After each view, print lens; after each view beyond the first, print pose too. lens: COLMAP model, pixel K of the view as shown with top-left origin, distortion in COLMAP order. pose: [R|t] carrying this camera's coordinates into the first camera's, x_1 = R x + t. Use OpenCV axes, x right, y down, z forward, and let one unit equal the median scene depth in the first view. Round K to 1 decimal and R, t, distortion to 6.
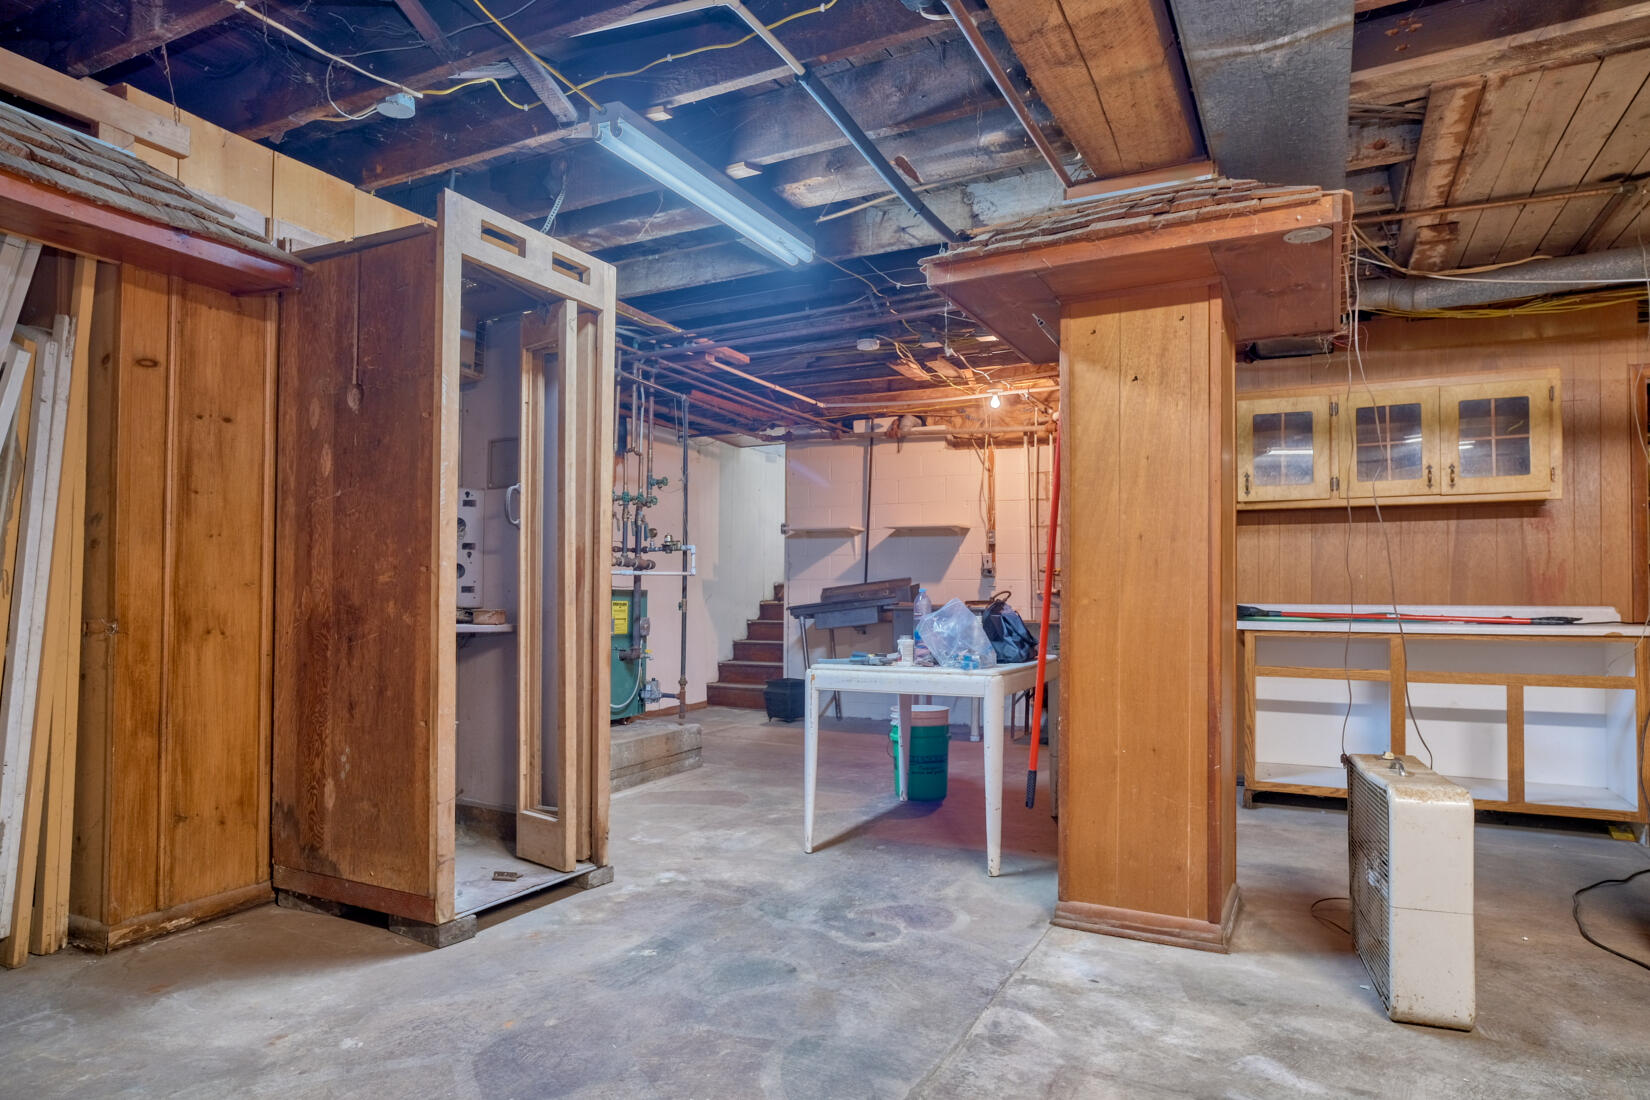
lens RADIAL K [[948.0, 0, 836.4], [0, 948.0, 580.1], [0, 0, 1]] dist [-0.017299, 0.011913]
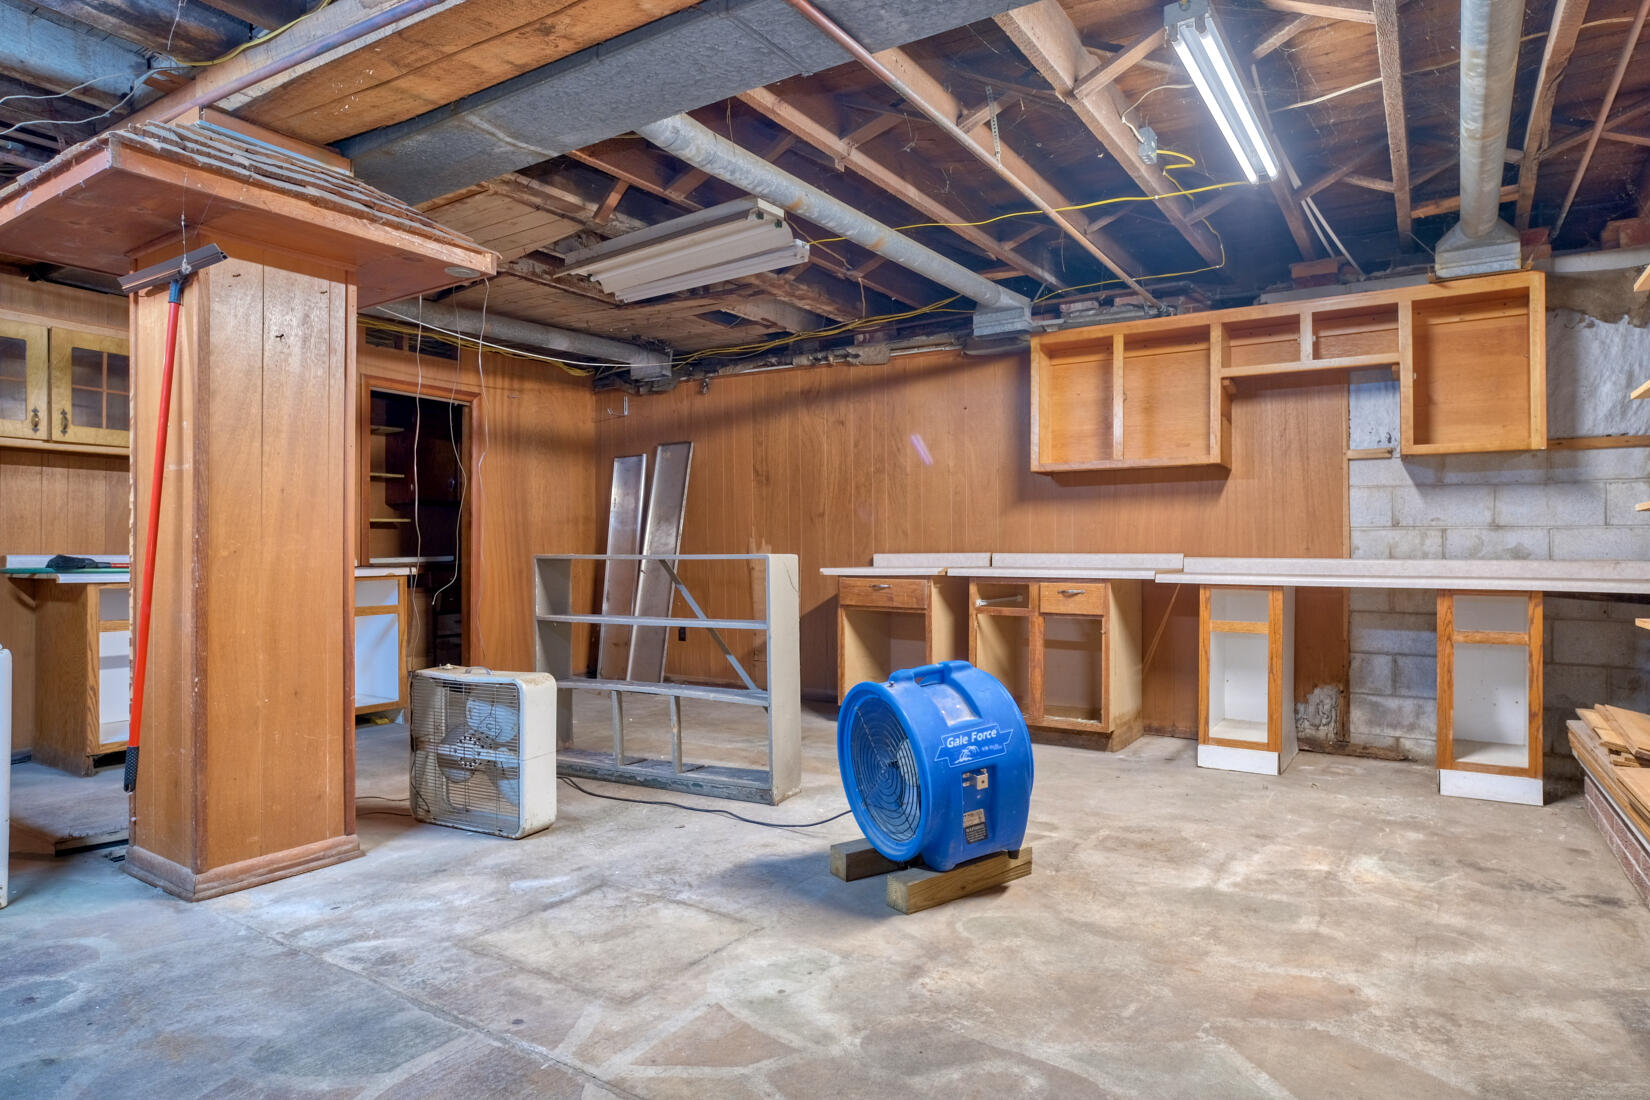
lens RADIAL K [[948.0, 0, 826.4], [0, 948.0, 545.4], [0, 0, 1]] dist [-0.017299, 0.011913]
pose [[0.104712, -0.000849, 0.994502, -0.681675], [-0.017333, 0.999846, 0.002678, 0.001495], [-0.994352, -0.017518, 0.104681, 0.320133]]
